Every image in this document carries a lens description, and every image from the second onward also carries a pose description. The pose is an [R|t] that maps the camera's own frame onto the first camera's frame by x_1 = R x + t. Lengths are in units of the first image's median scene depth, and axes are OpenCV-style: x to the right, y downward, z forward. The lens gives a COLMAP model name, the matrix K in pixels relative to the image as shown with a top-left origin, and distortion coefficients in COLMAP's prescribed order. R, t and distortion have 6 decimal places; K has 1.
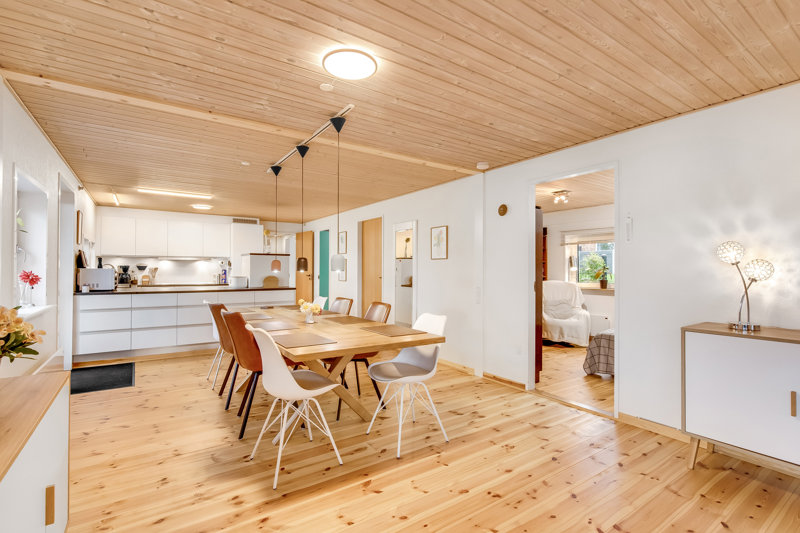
lens RADIAL K [[373.7, 0, 400.0], [0, 373.7, 266.5], [0, 0, 1]] dist [0.001479, -0.000189]
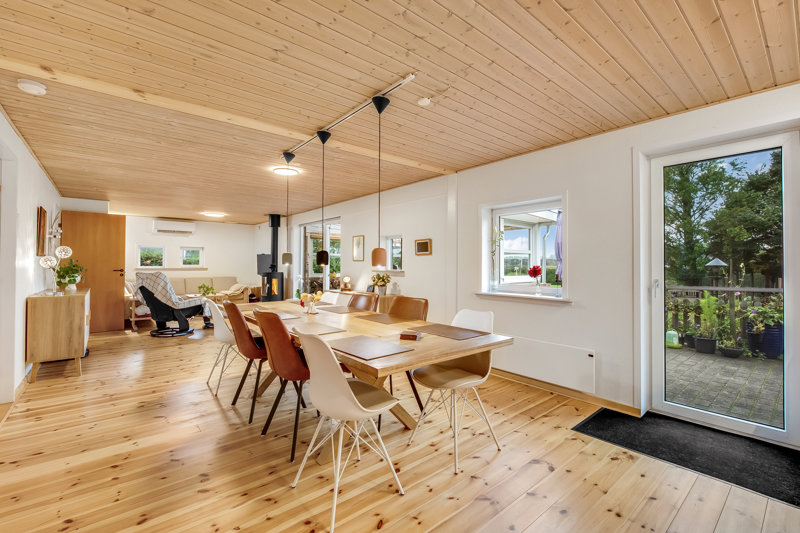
lens RADIAL K [[351.9, 0, 401.9], [0, 351.9, 260.9], [0, 0, 1]] dist [0.001881, -0.007731]
pose [[-0.995019, -0.007913, -0.099370, -0.323230], [-0.005564, 0.999699, -0.023900, 0.019845], [0.099529, -0.023228, -0.994763, 1.650519]]
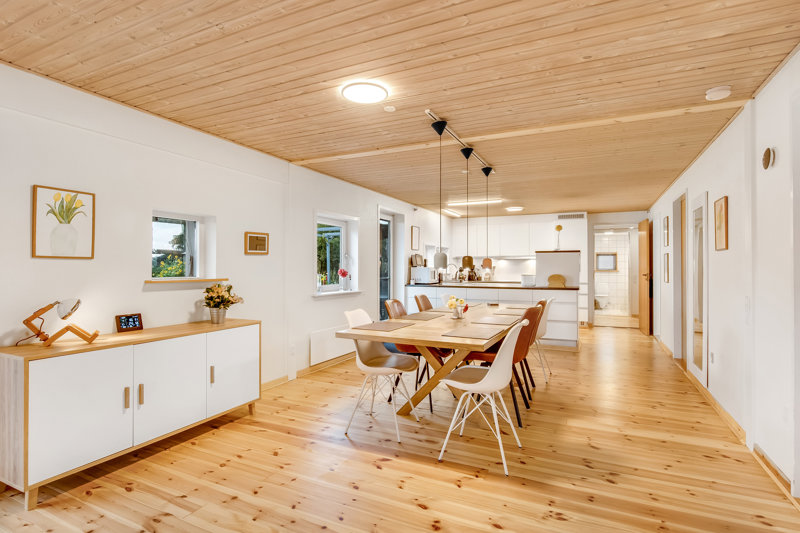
lens RADIAL K [[407.0, 0, 400.0], [0, 407.0, 266.5], [0, 0, 1]] dist [-0.005415, -0.001509]
pose [[0.505908, -0.006203, -0.862565, 0.535036], [0.010351, 0.999946, -0.001120, 0.003449], [0.862525, -0.008362, 0.505945, 0.234549]]
